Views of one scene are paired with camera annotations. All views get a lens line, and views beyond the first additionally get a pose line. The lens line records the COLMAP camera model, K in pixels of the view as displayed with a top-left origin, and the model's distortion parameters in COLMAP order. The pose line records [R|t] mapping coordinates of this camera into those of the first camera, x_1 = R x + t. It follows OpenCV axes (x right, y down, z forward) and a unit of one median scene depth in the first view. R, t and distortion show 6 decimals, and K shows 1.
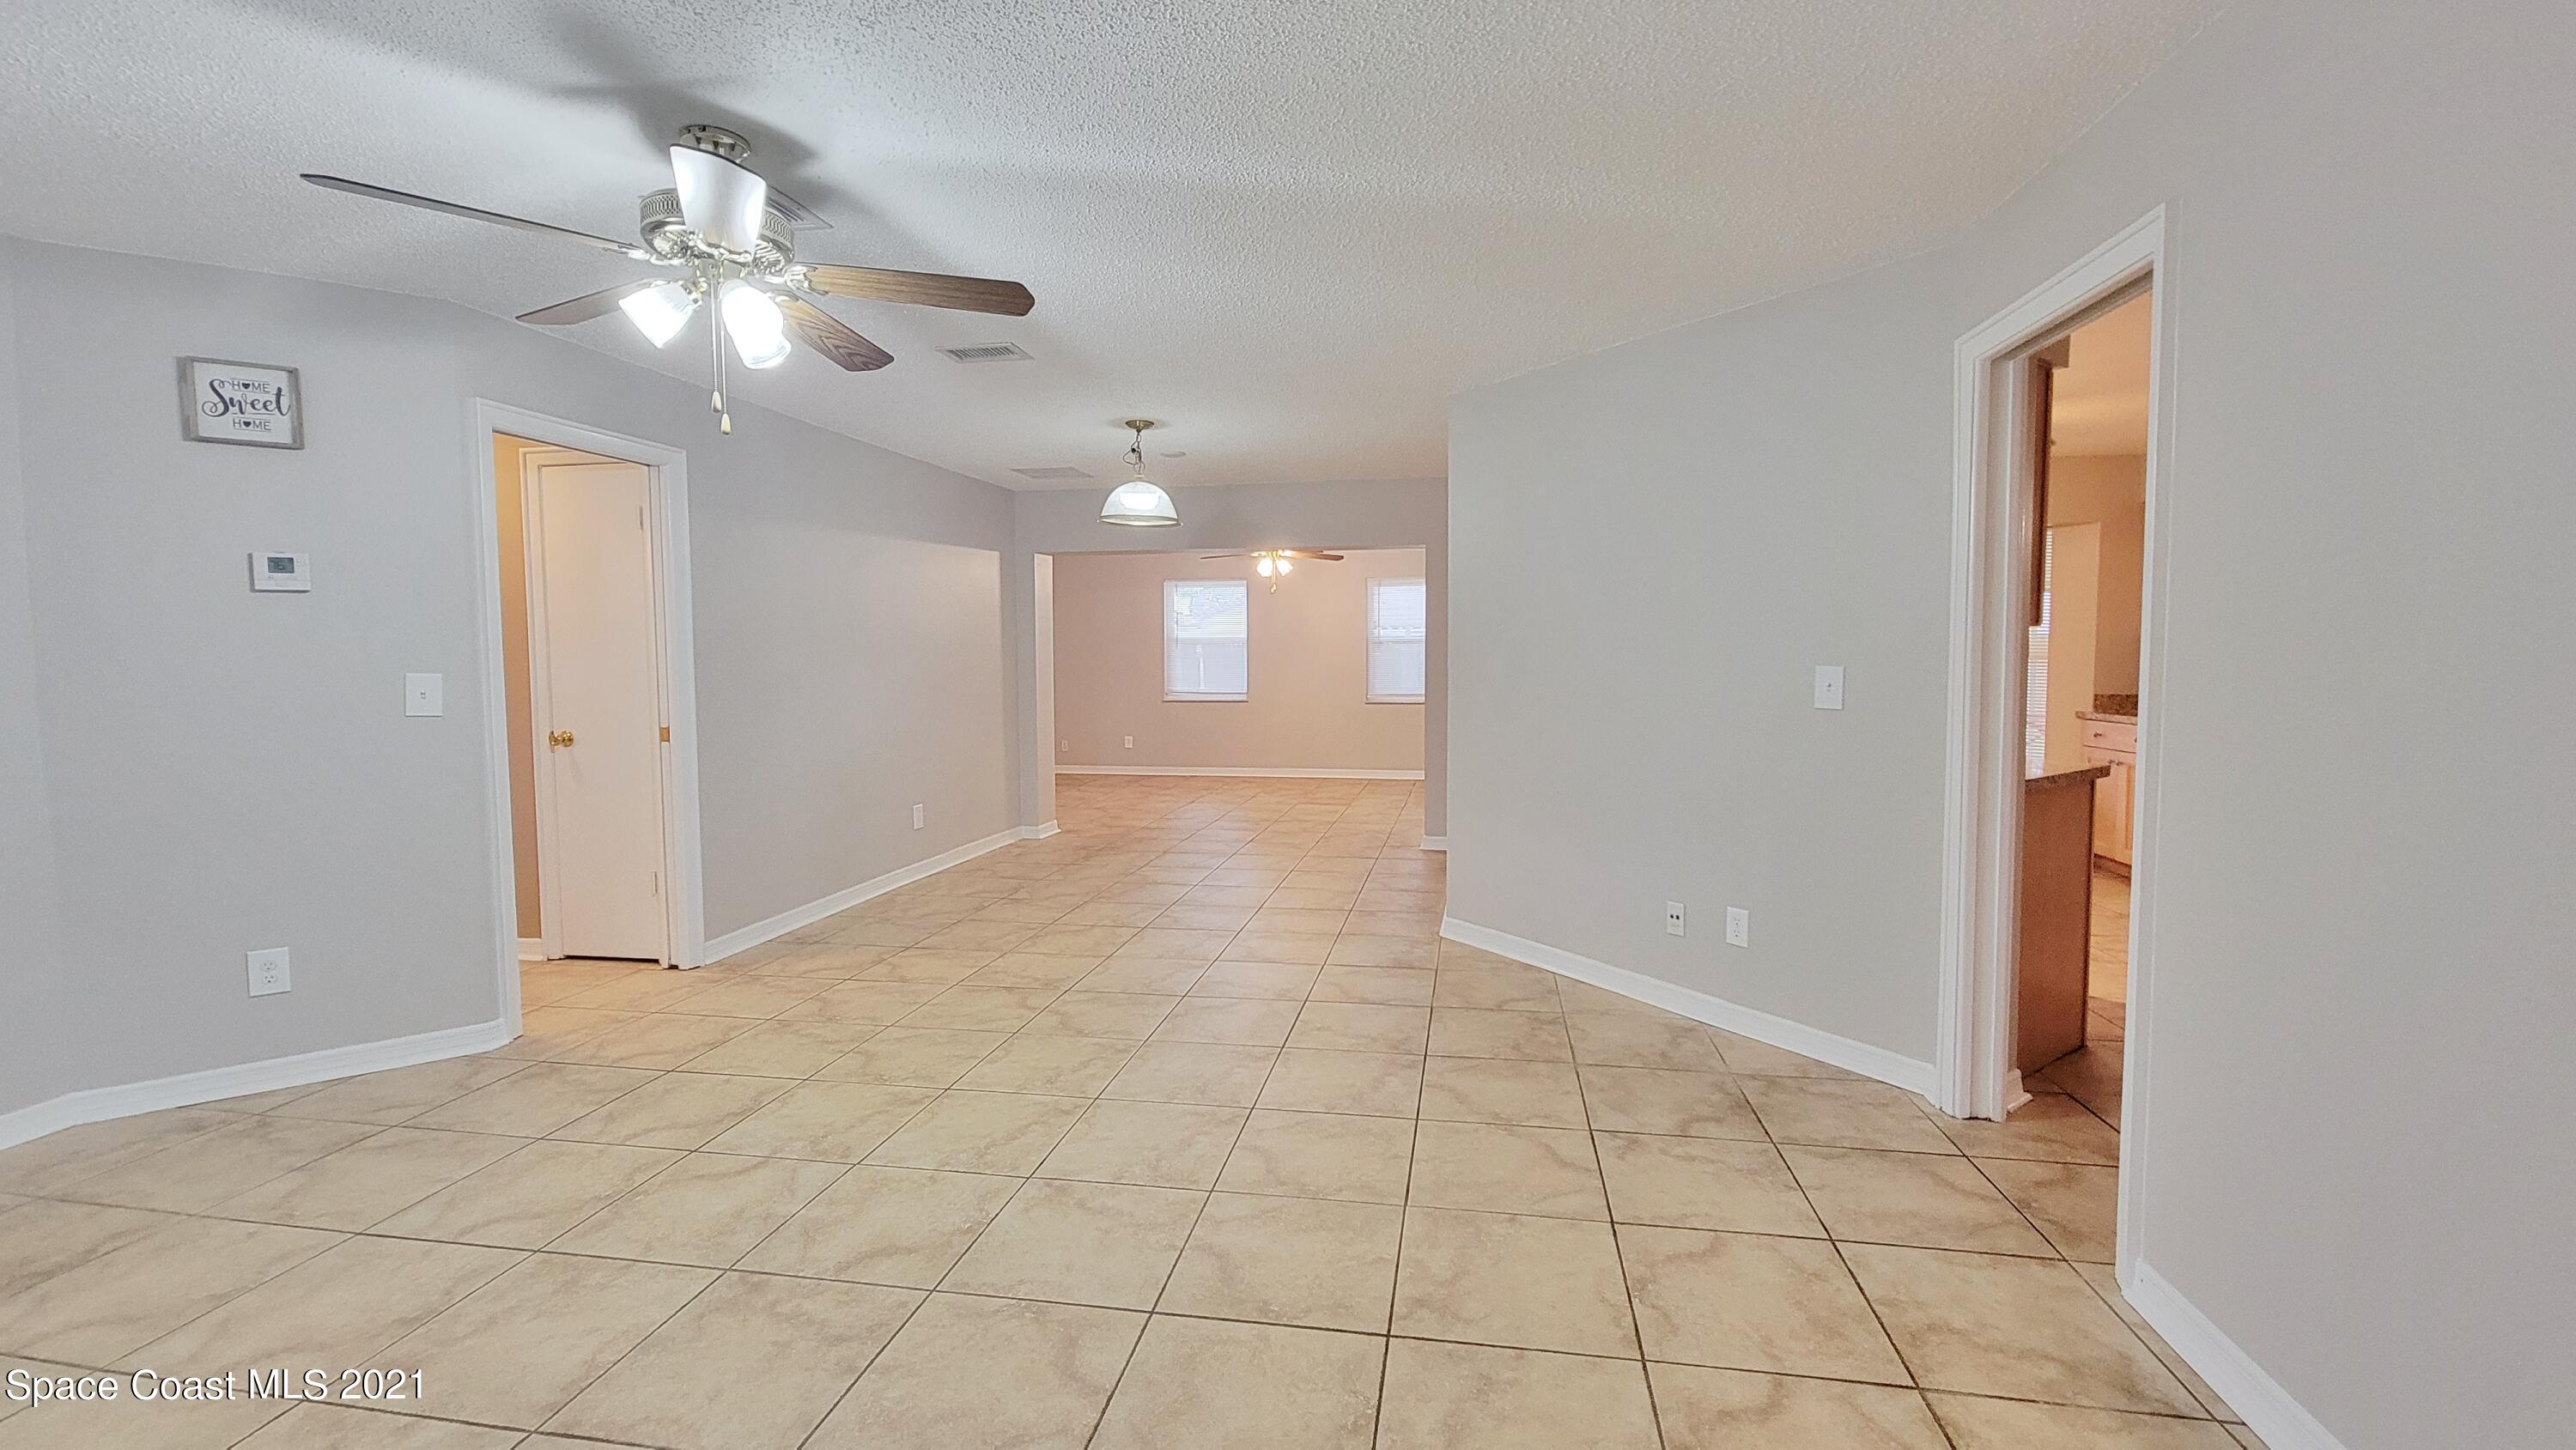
lens RADIAL K [[1053.9, 0, 1305.7], [0, 1053.9, 741.1], [0, 0, 1]] dist [-0.002277, -0.000865]
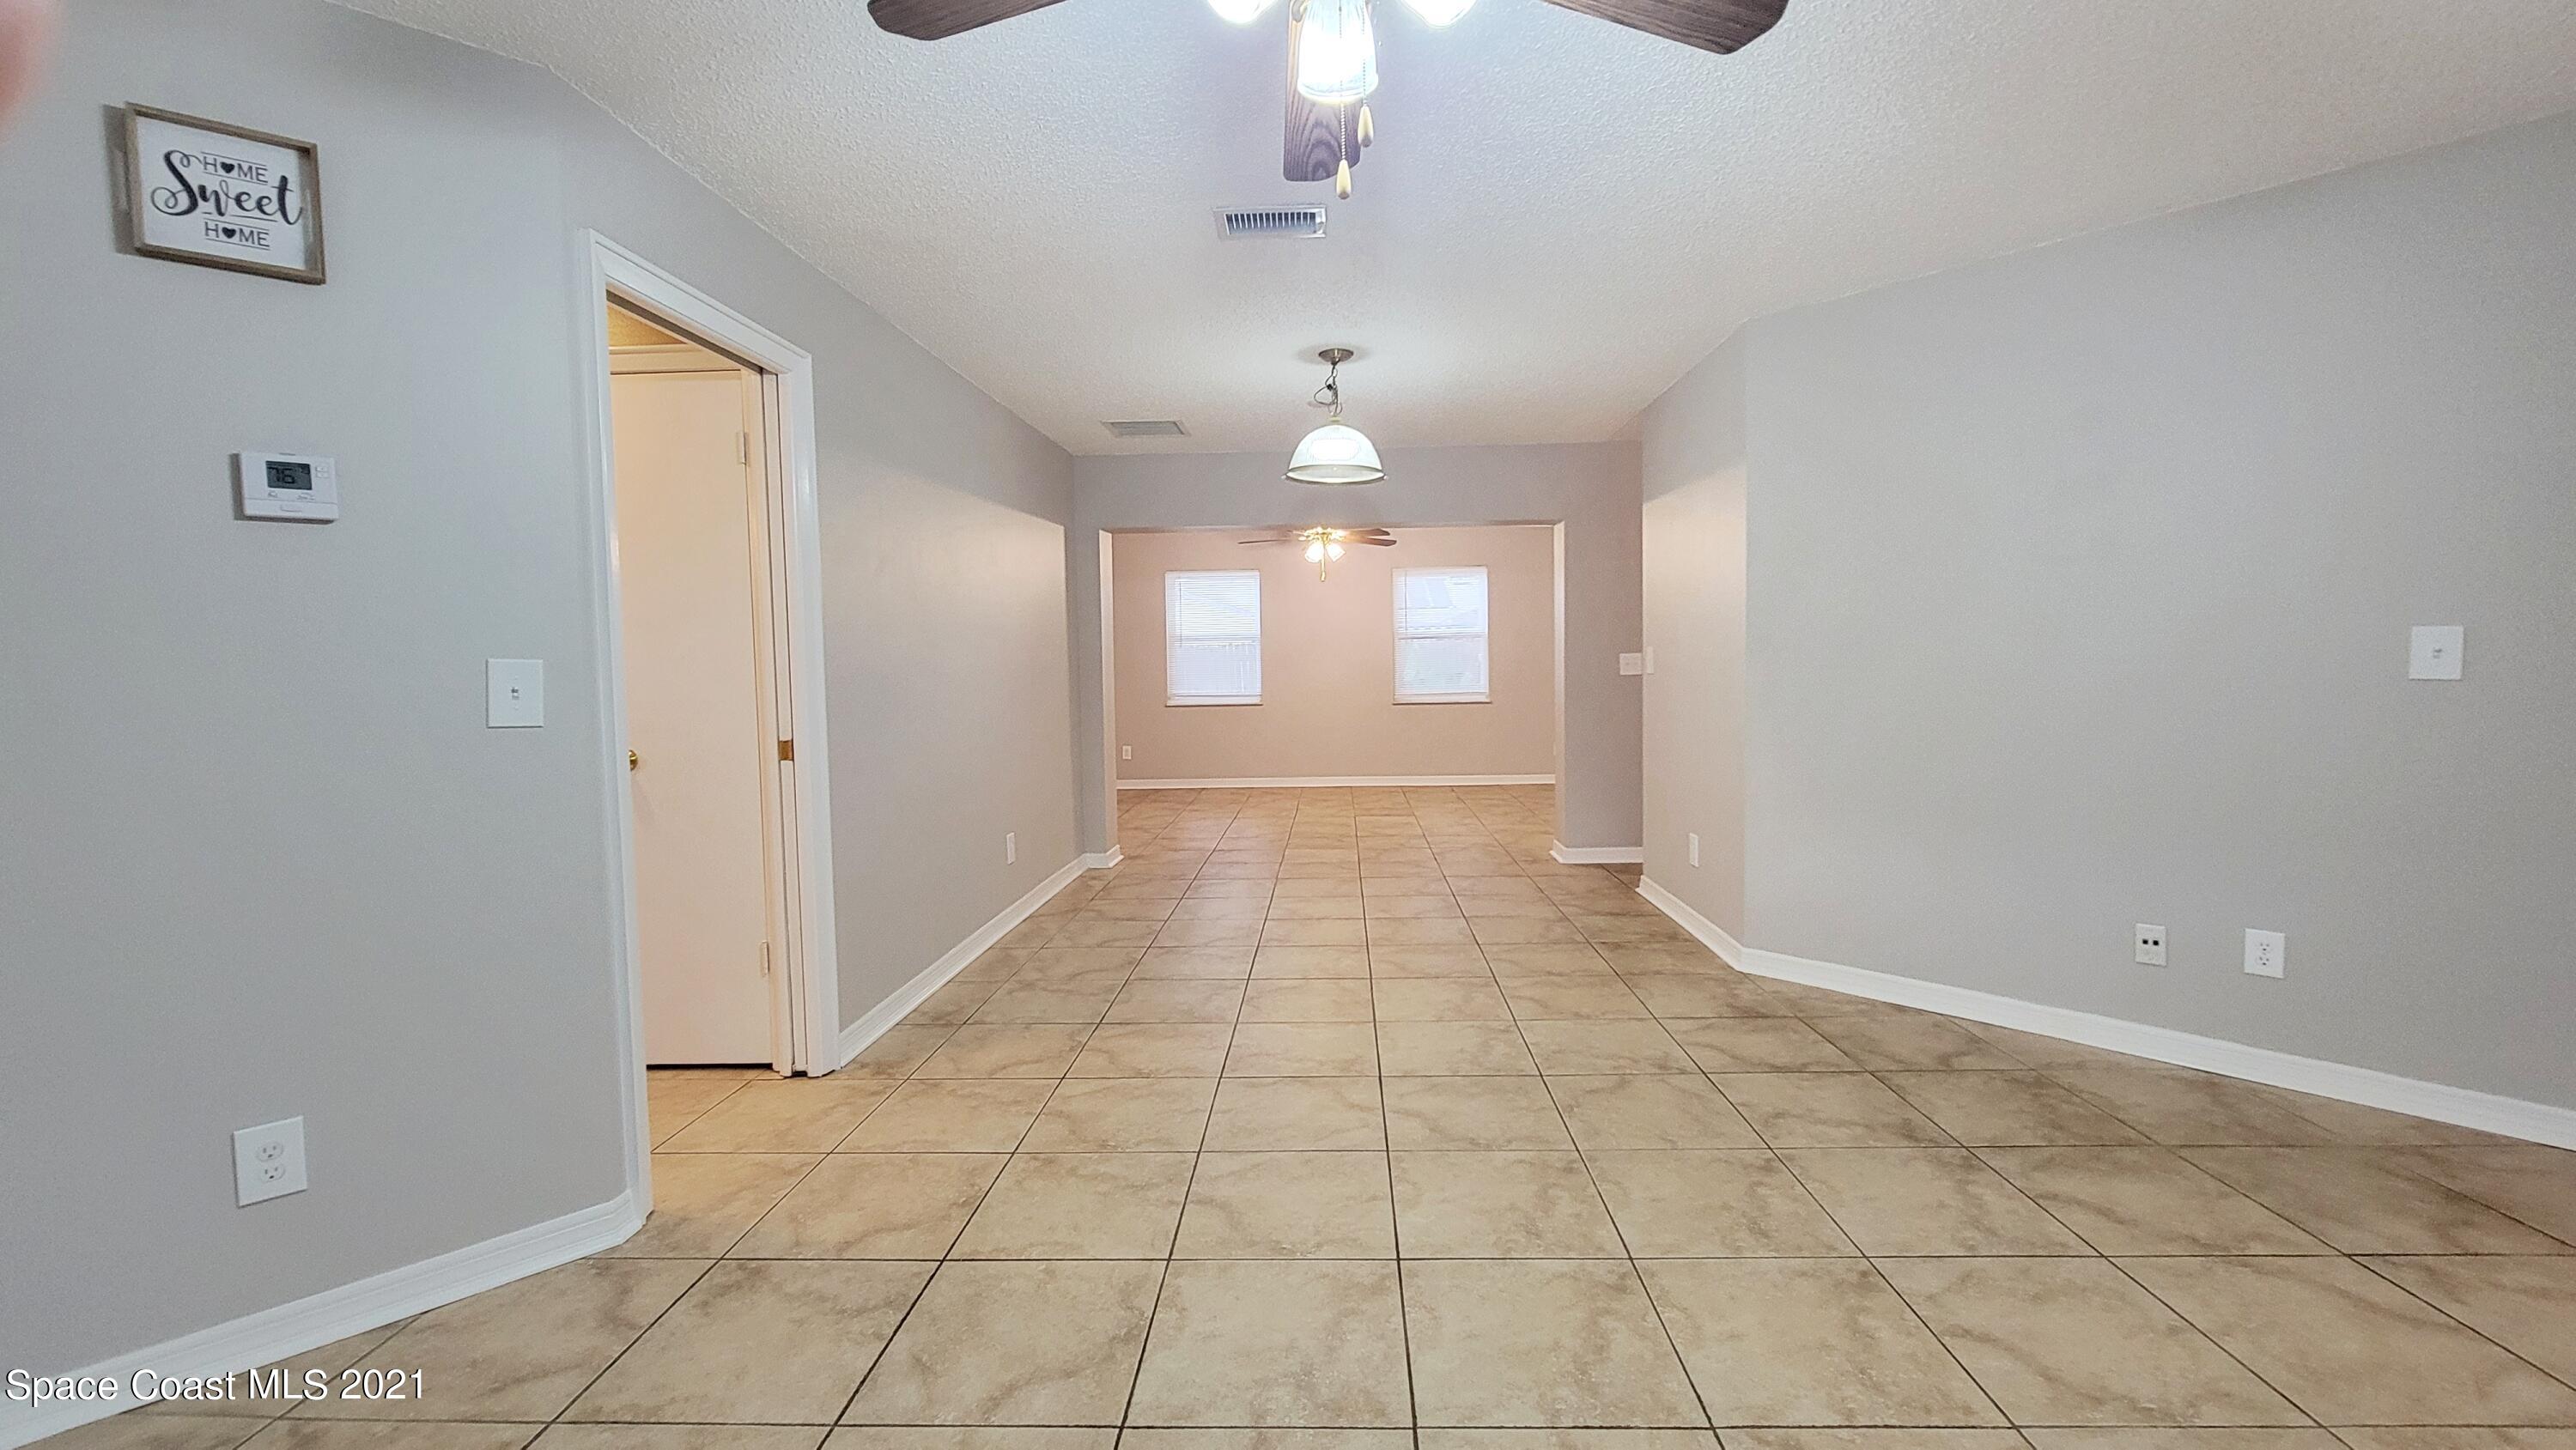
lens RADIAL K [[1053.9, 0, 1304.2], [0, 1053.9, 736.9], [0, 0, 1]] dist [-0.002277, -0.000865]
pose [[0.991221, -0.022752, 0.130244, -0.435486], [0.024214, 0.999660, -0.009649, 0.000106], [-0.129980, 0.012718, 0.991435, 0.302267]]
